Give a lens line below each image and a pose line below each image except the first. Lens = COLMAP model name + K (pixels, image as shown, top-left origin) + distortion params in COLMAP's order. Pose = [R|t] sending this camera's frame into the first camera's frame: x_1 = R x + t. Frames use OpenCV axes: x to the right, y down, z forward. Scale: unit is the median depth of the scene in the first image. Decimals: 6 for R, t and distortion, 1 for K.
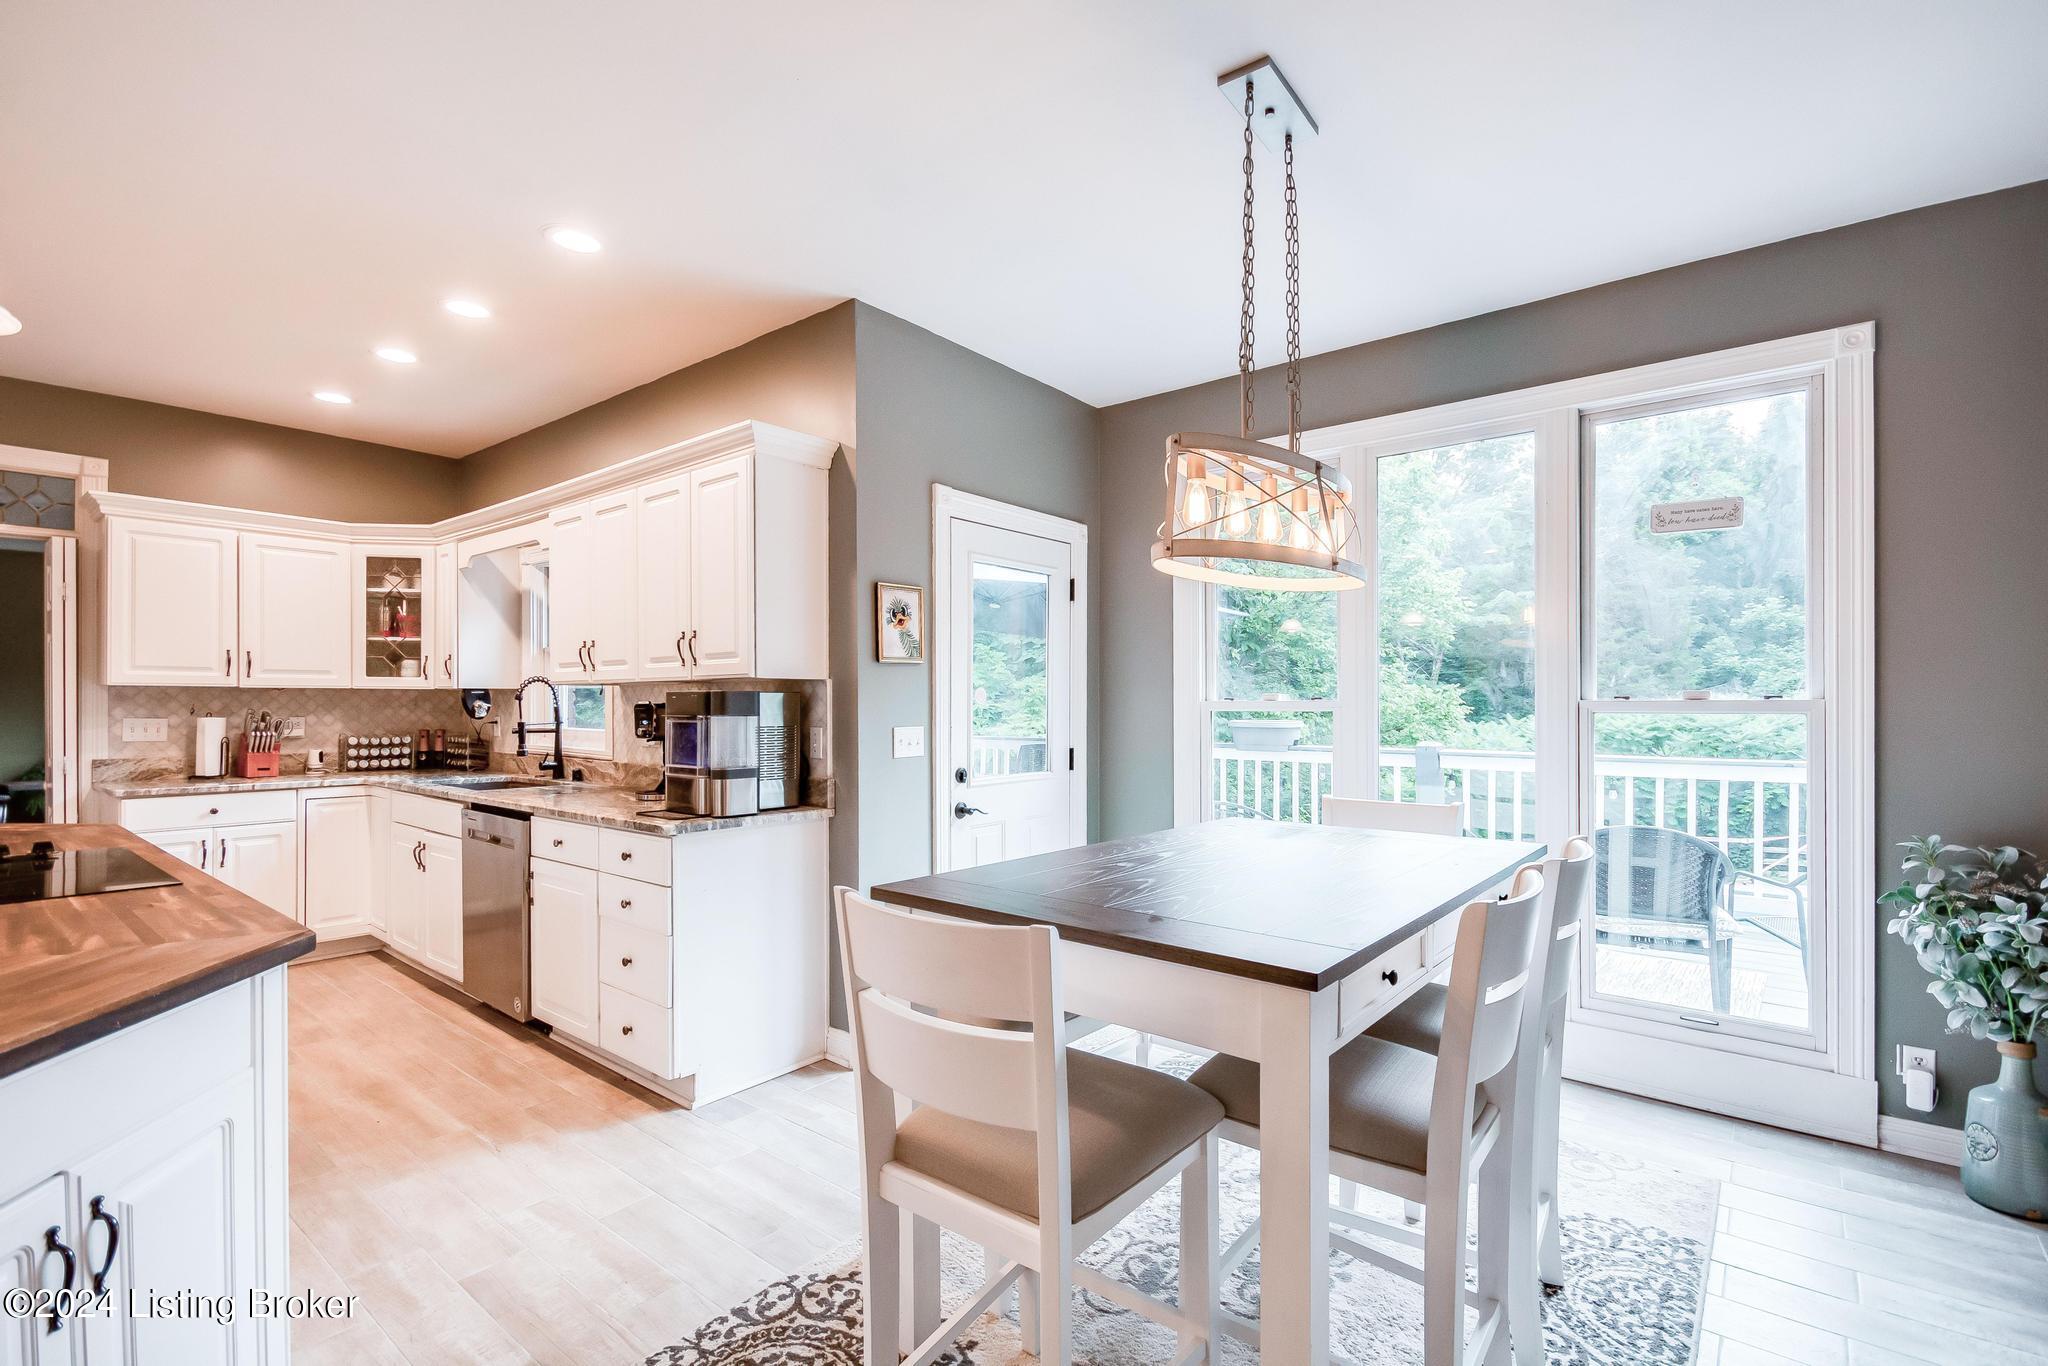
lens RADIAL K [[899.4, 0, 1031.1], [0, 899.4, 705.0], [0, 0, 1]] dist [0.012662, -0.003632]
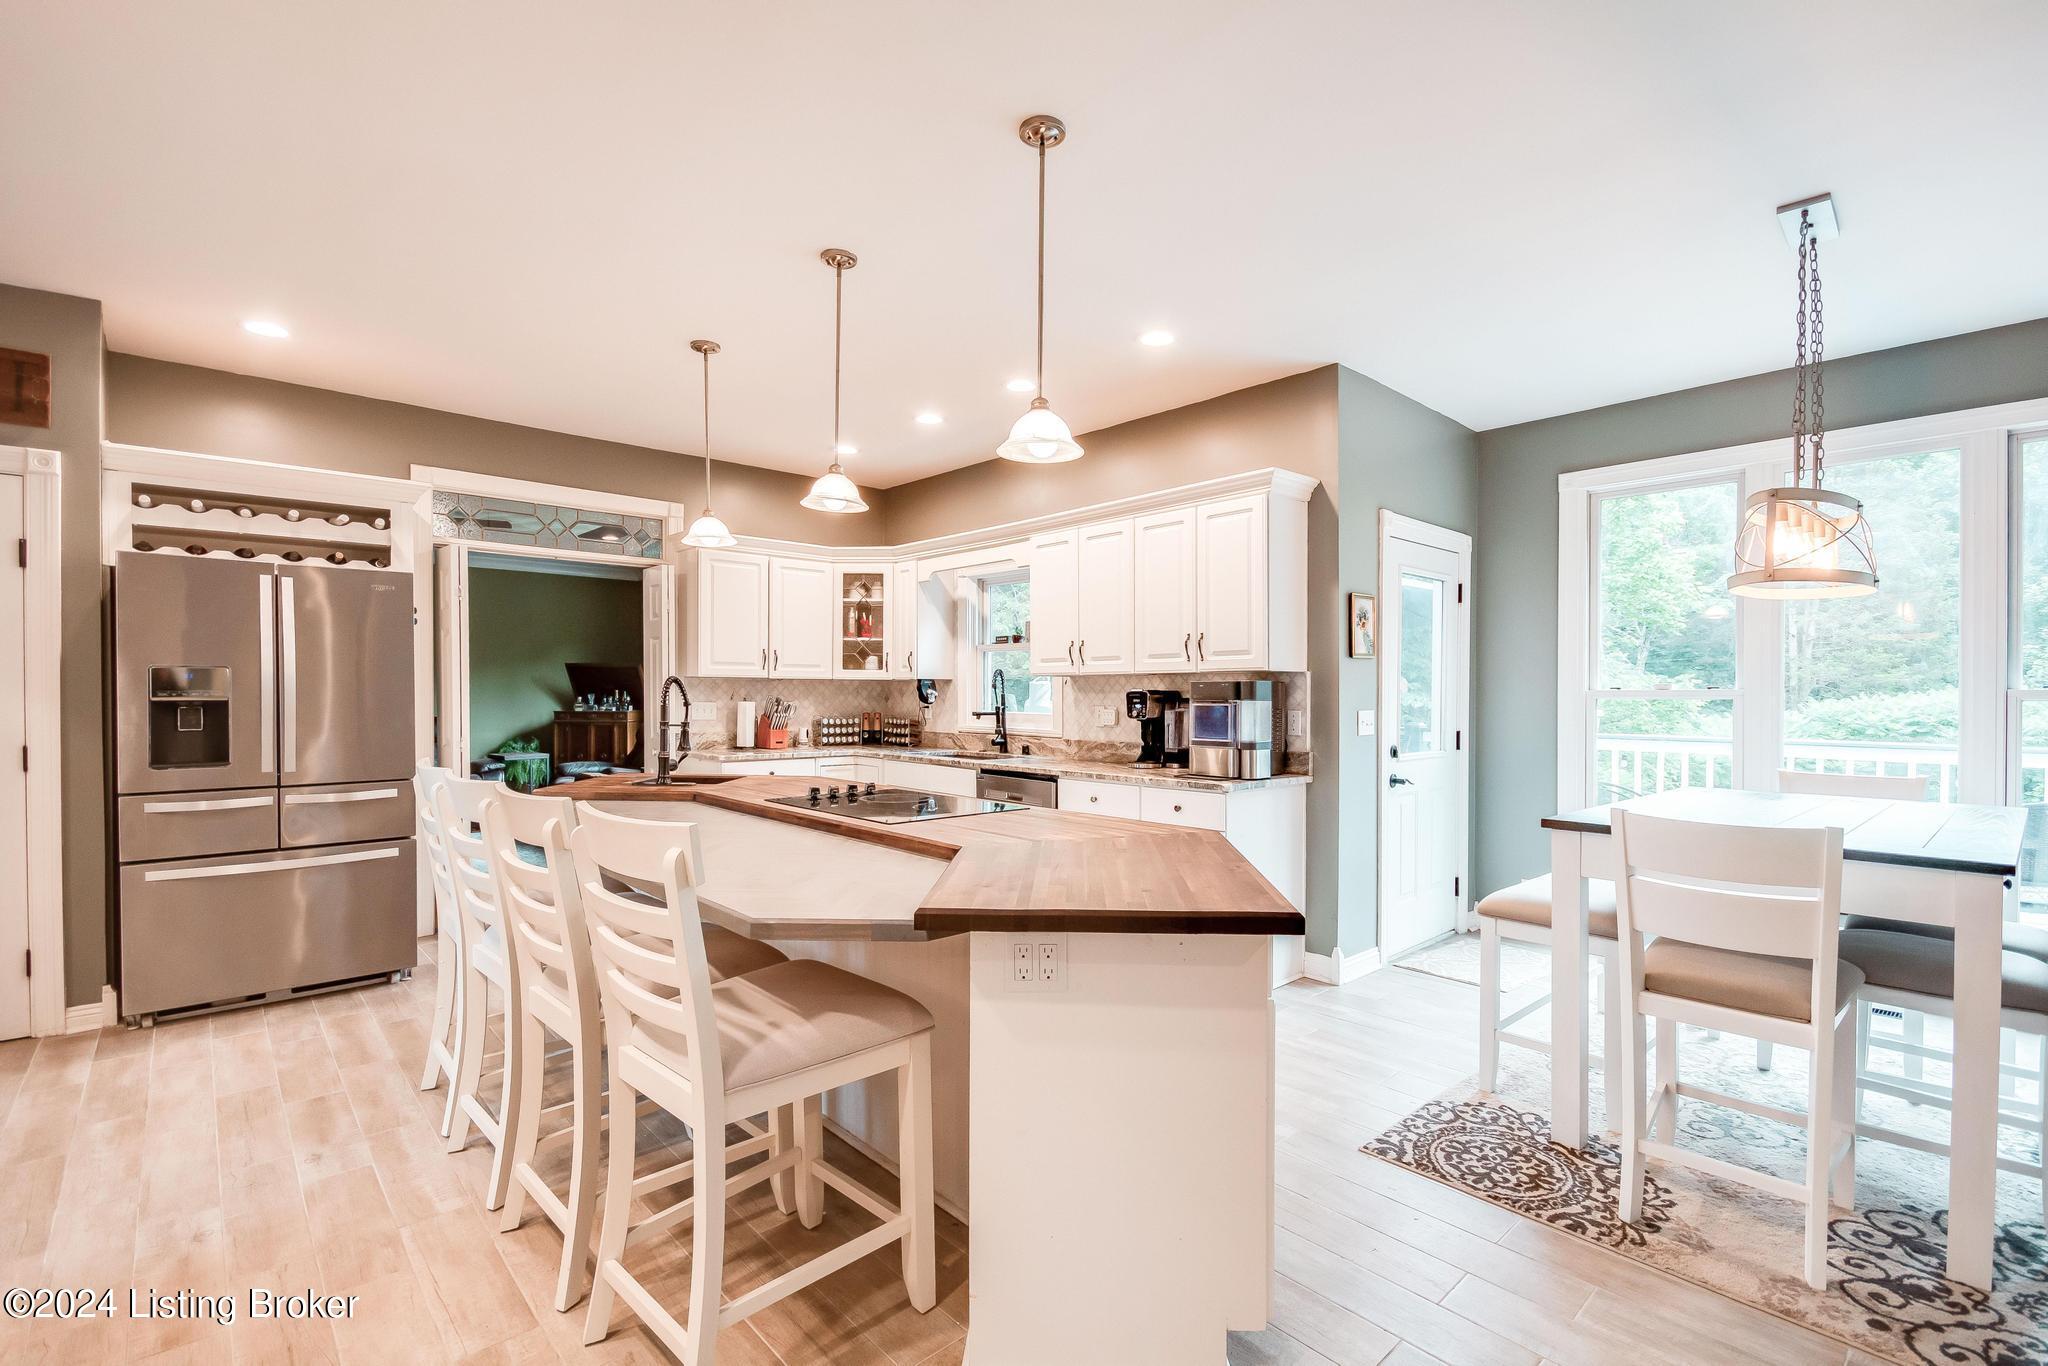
lens RADIAL K [[899.4, 0, 1054.8], [0, 899.4, 704.1], [0, 0, 1]] dist [0.012662, -0.003632]
pose [[0.990084, 0.004080, -0.140415, -0.298955], [-0.002777, 0.999951, 0.009474, 0.003939], [0.140447, -0.008990, 0.990047, -0.208460]]
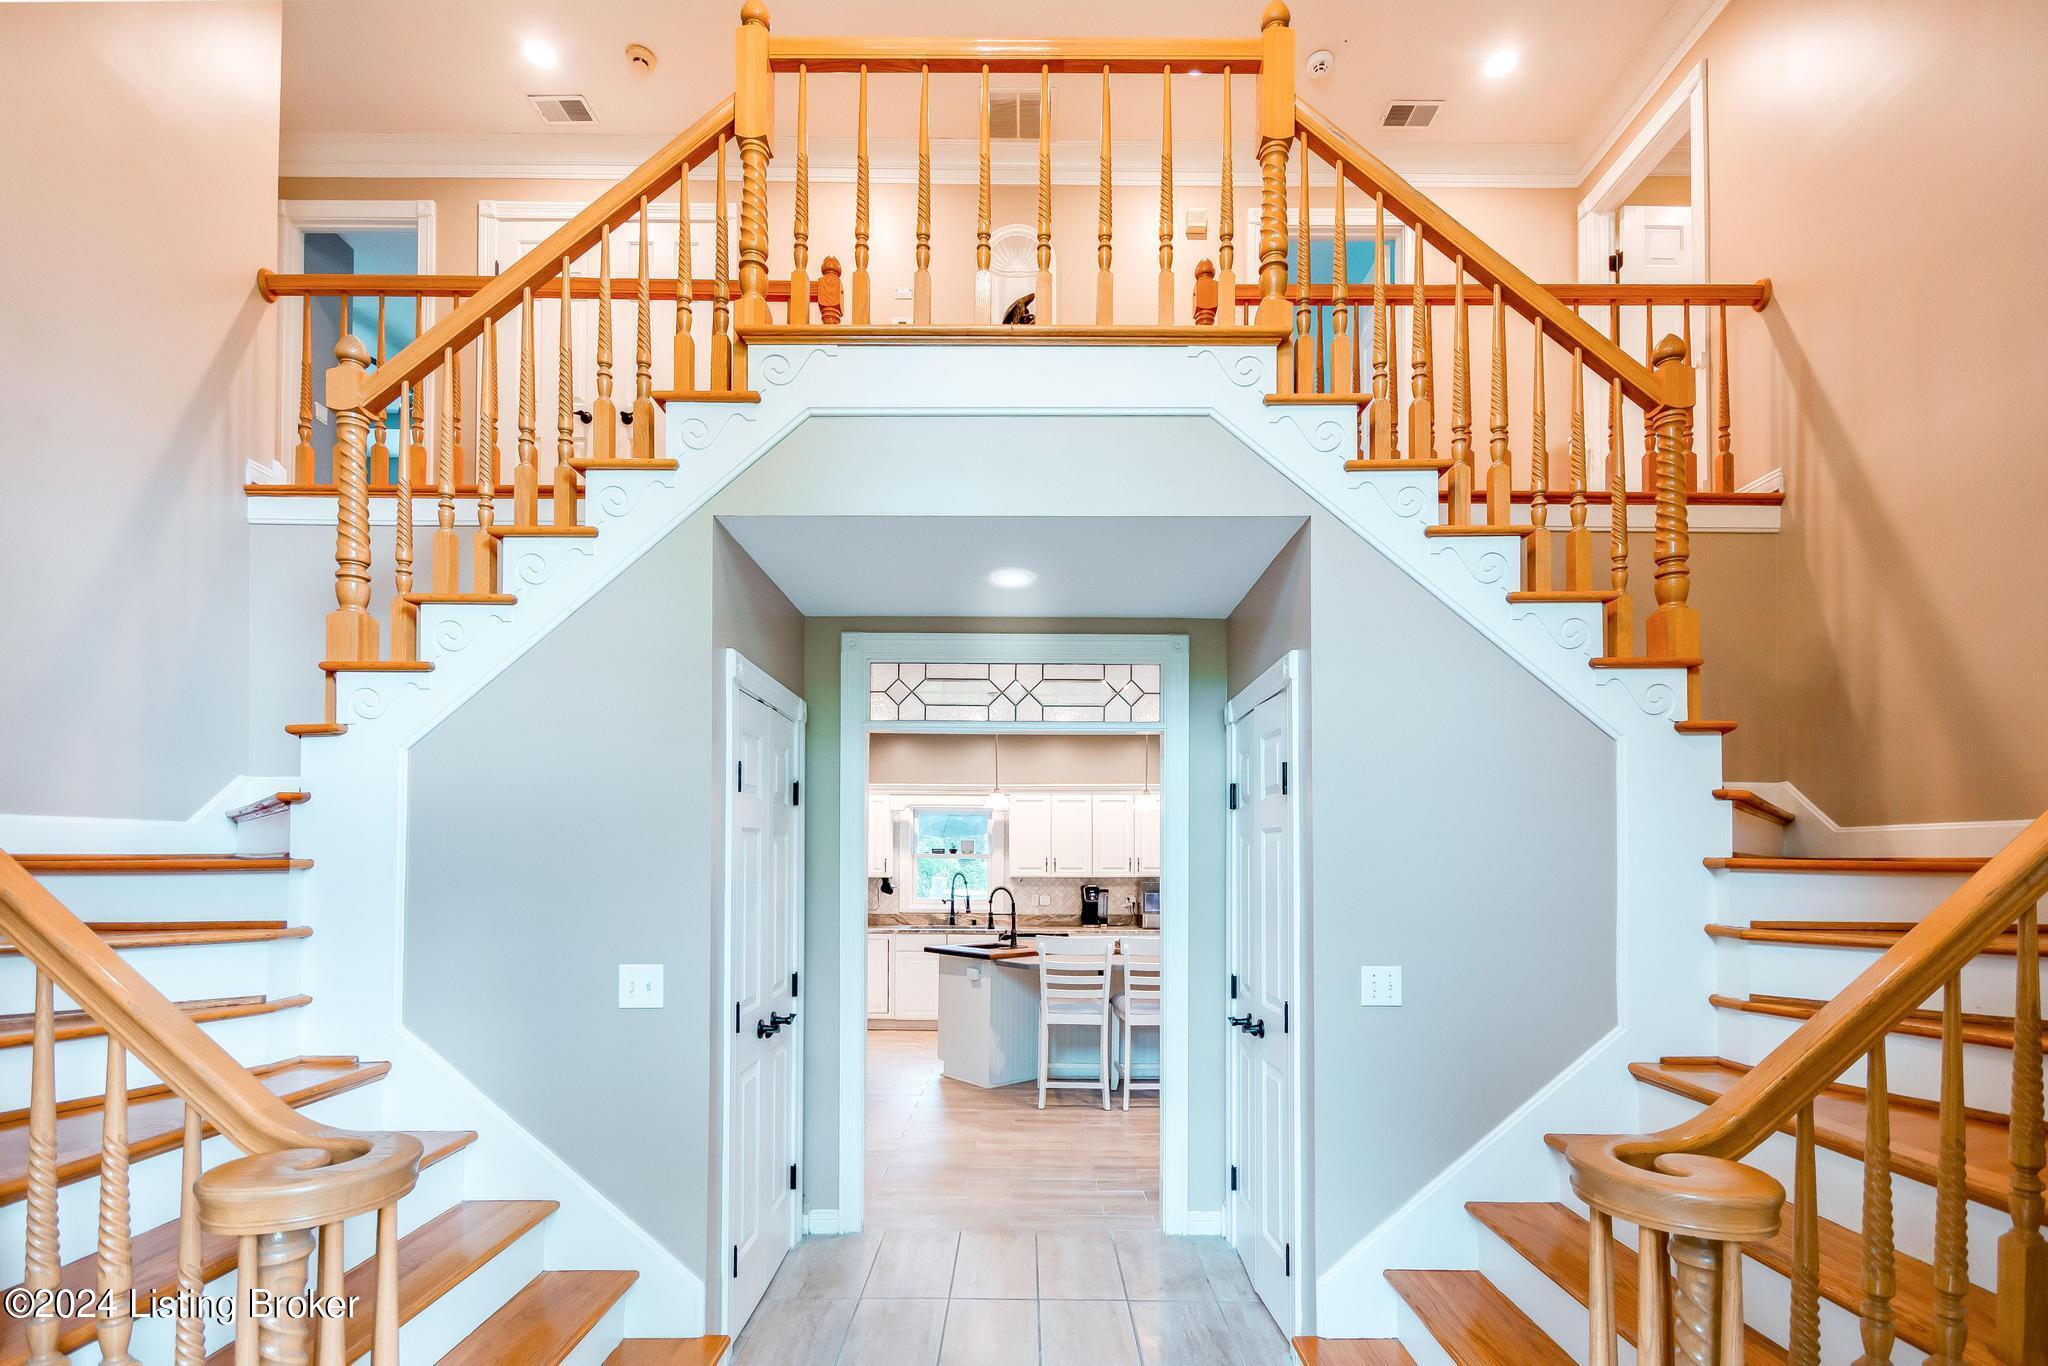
lens RADIAL K [[899.4, 0, 1025.6], [0, 899.4, 831.0], [0, 0, 1]] dist [0.012662, -0.003632]
pose [[0.777964, 0.023856, 0.627856, -1.687701], [-0.001822, 0.999360, -0.035715, -0.052155], [-0.628306, 0.026641, 0.777510, -0.615435]]
